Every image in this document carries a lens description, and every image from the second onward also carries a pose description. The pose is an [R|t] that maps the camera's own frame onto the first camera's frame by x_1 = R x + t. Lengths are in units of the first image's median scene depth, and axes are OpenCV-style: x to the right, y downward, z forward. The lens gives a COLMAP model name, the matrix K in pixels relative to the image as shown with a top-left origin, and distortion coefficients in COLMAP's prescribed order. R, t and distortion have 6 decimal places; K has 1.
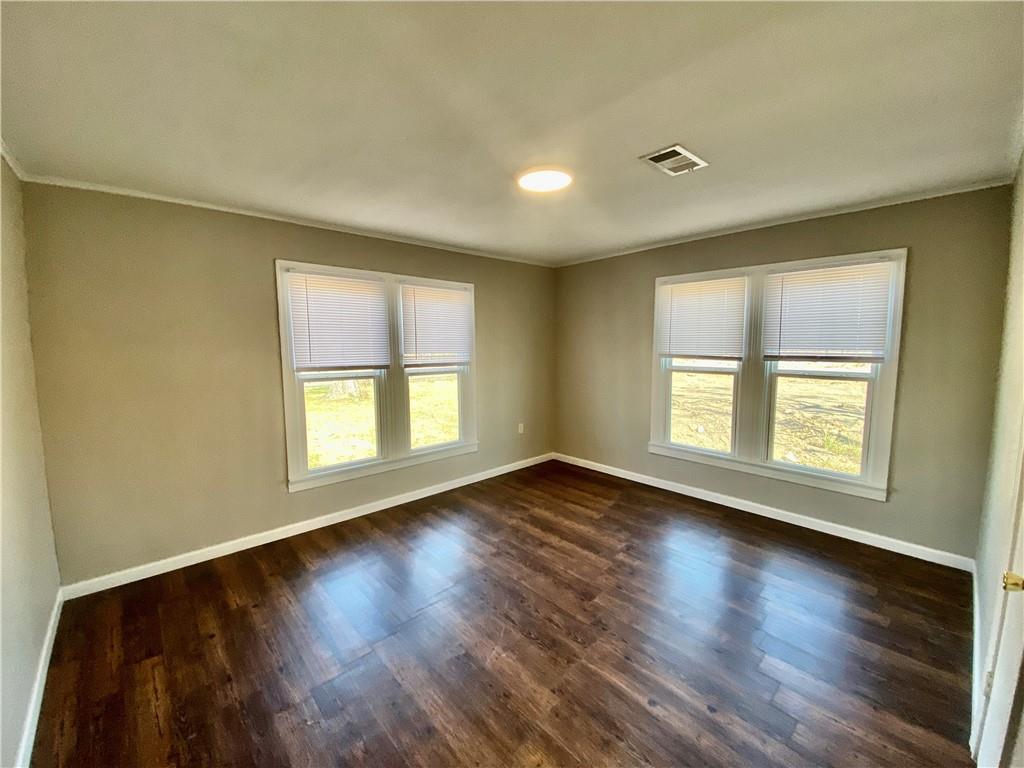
lens RADIAL K [[421.4, 0, 499.1], [0, 421.4, 379.5], [0, 0, 1]] dist [0.039280, -0.033179]
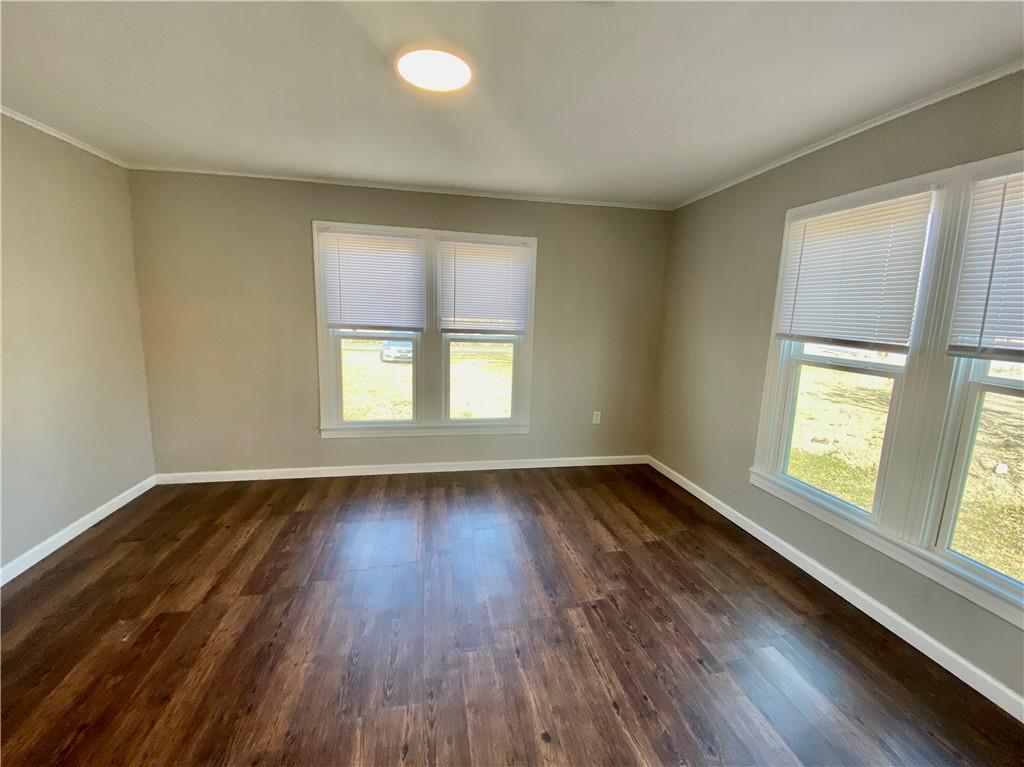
lens RADIAL K [[421.4, 0, 499.1], [0, 421.4, 379.0], [0, 0, 1]] dist [0.039280, -0.033179]
pose [[0.851641, 0.113862, -0.511608, 0.379148], [-0.082812, 0.993089, 0.083168, -0.012743], [0.517542, -0.028462, 0.855185, 0.260566]]
